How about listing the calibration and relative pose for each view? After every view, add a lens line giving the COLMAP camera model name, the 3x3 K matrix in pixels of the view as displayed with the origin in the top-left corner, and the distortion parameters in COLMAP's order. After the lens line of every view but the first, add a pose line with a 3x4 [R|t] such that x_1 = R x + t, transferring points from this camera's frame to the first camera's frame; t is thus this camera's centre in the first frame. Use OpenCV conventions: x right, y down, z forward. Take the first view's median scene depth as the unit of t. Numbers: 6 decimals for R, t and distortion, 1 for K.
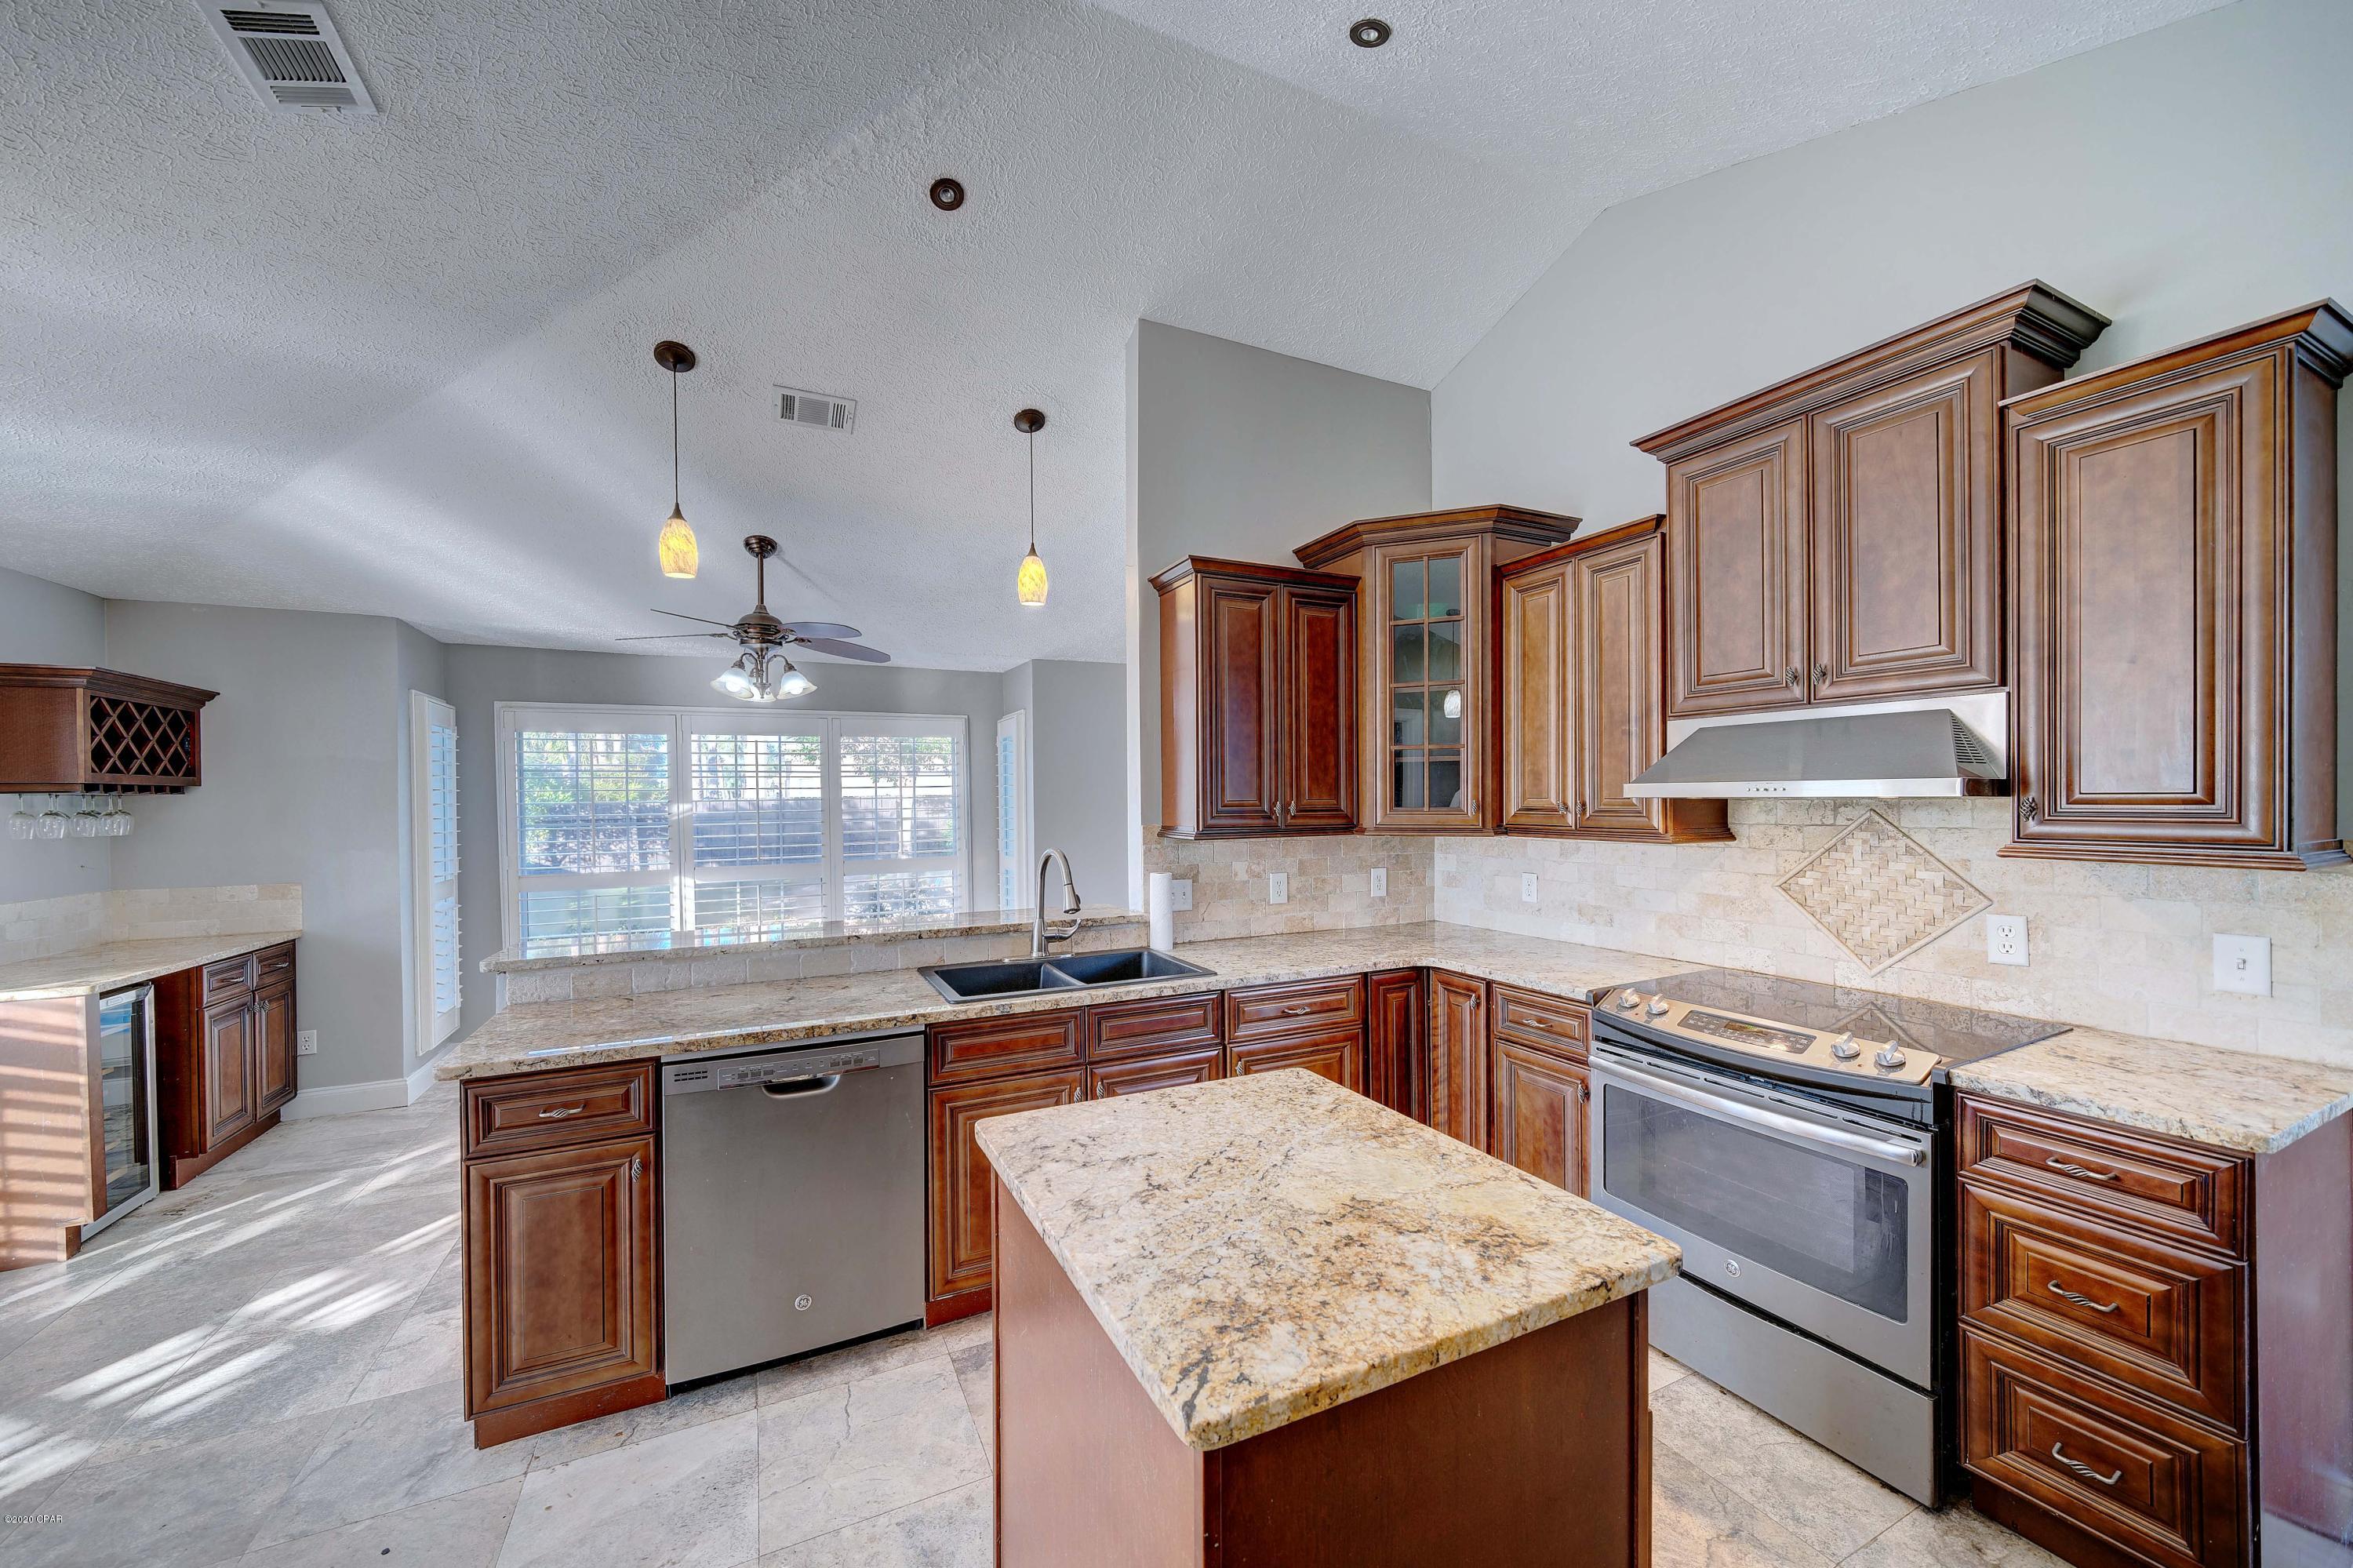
lens RADIAL K [[860.1, 0, 1162.8], [0, 860.1, 806.3], [0, 0, 1]] dist [-0.004146, 0.001147]
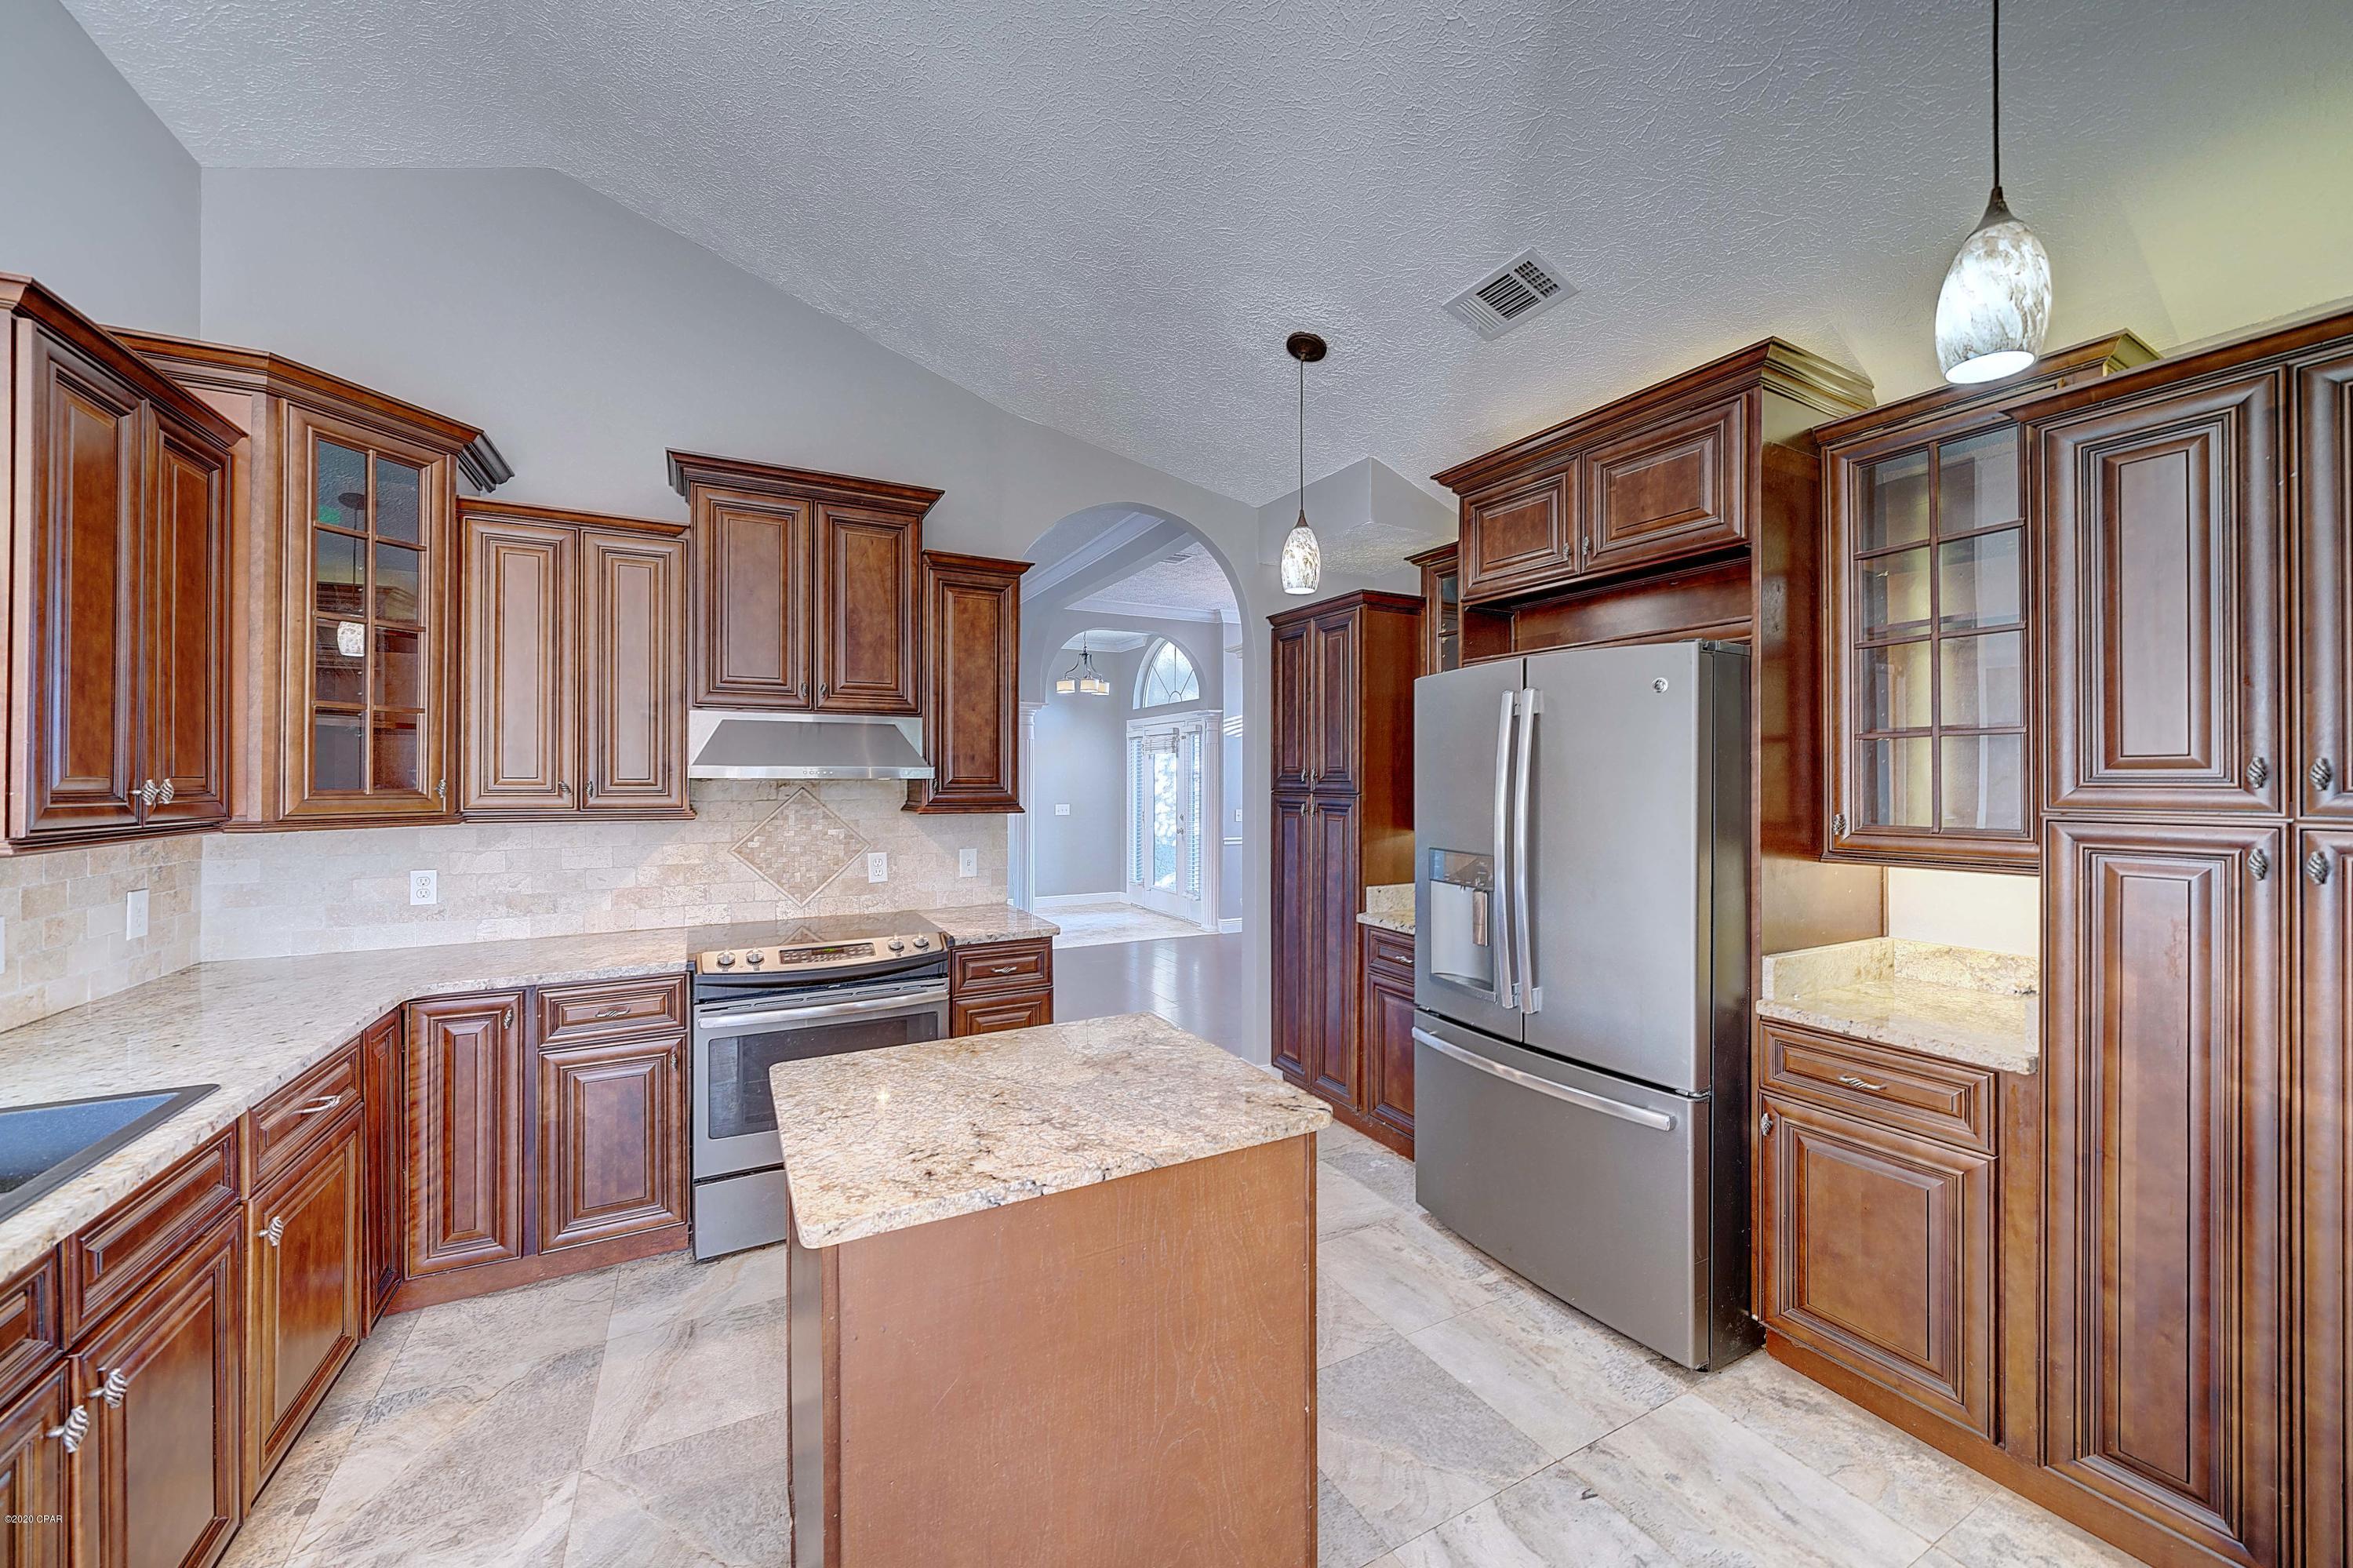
lens RADIAL K [[860.1, 0, 1148.4], [0, 860.1, 778.2], [0, 0, 1]] dist [-0.004146, 0.001147]
pose [[-0.021509, 0.008532, 0.999732, -0.530258], [0.007616, 0.999936, -0.008370, 0.003150], [-0.999740, 0.007434, -0.021572, 0.417404]]
